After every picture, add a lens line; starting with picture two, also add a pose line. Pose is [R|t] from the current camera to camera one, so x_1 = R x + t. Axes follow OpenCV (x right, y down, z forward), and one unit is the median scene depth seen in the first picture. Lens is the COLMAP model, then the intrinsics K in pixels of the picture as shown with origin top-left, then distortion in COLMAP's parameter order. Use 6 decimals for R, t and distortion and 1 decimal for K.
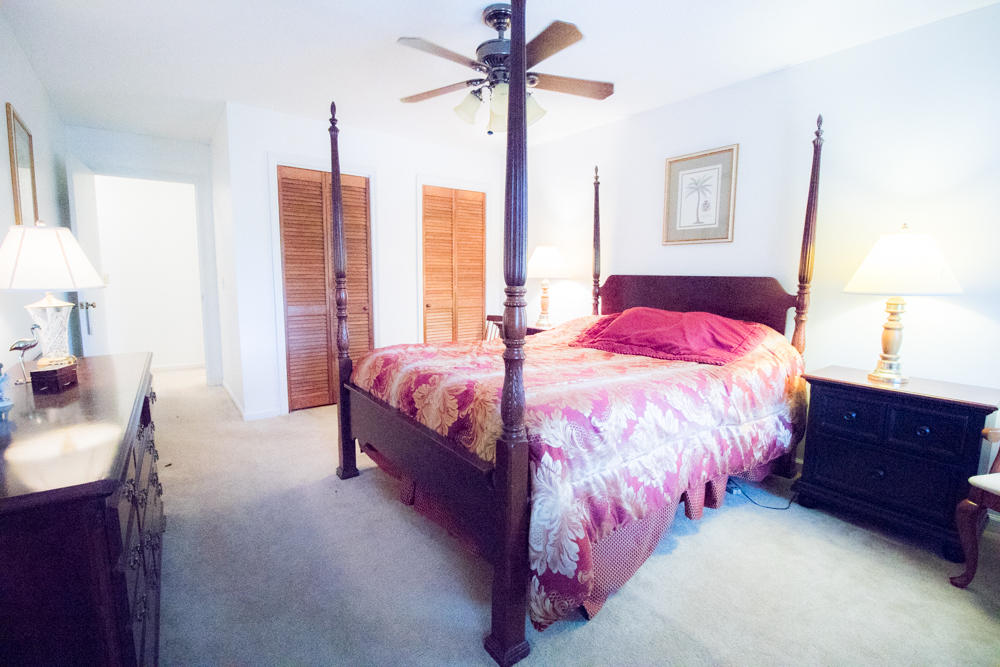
lens RADIAL K [[458.2, 0, 500.0], [0, 458.2, 333.5], [0, 0, 1]] dist [0.000893, -0.015589]
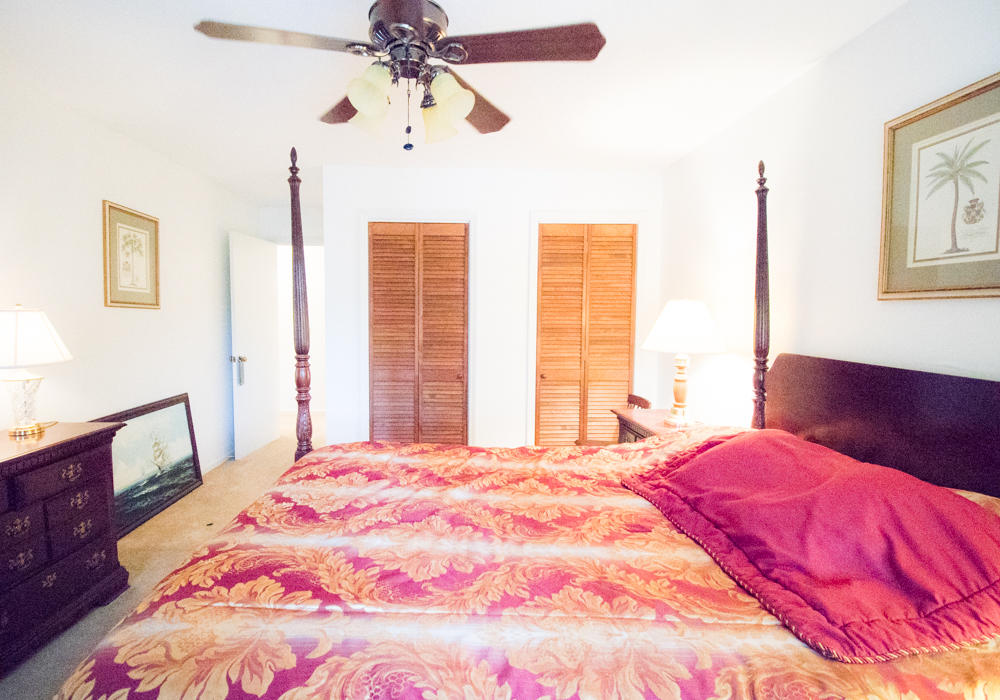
lens RADIAL K [[491.0, 0, 473.4], [0, 491.0, 346.0], [0, 0, 1]] dist [0.002007, -0.013762]
pose [[0.809060, 0.037126, -0.586553, 0.285478], [-0.077199, 0.996069, -0.043438, -0.081443], [0.582634, 0.080426, 0.808745, 0.312130]]
